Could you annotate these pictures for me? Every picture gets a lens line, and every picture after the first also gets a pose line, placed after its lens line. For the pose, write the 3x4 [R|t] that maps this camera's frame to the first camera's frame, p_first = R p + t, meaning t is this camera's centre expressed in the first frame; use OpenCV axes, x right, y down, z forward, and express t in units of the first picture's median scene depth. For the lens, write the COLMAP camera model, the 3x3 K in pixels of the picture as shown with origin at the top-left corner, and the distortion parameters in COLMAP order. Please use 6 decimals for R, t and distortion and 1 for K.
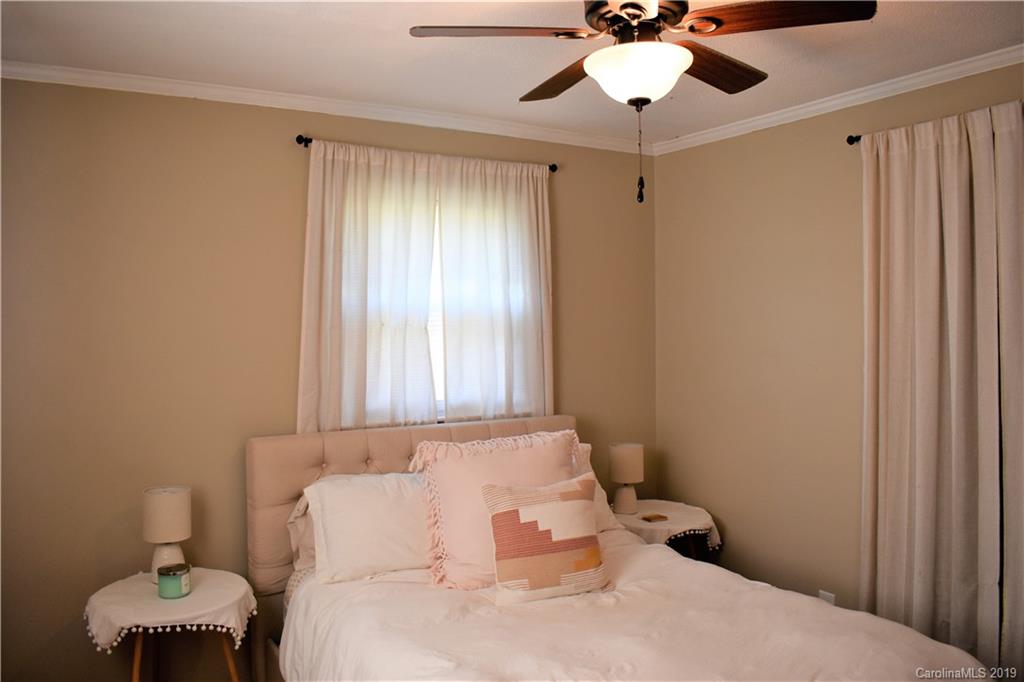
lens RADIAL K [[797.5, 0, 512.7], [0, 797.5, 336.6], [0, 0, 1]] dist [-0.094949, 0.013484]
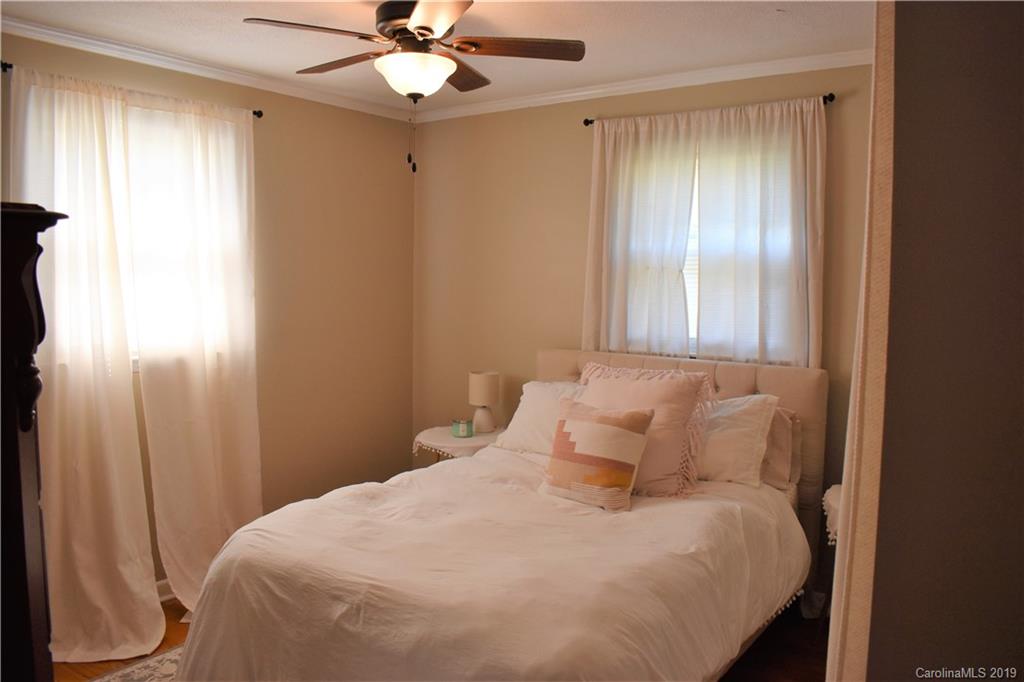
lens RADIAL K [[797.5, 0, 512.7], [0, 797.5, 336.6], [0, 0, 1]] dist [-0.094949, 0.013484]
pose [[0.395419, 0.085476, -0.914515, 0.819034], [-0.025647, 0.996300, 0.082031, -0.004607], [0.918143, -0.008982, 0.396148, 0.344181]]
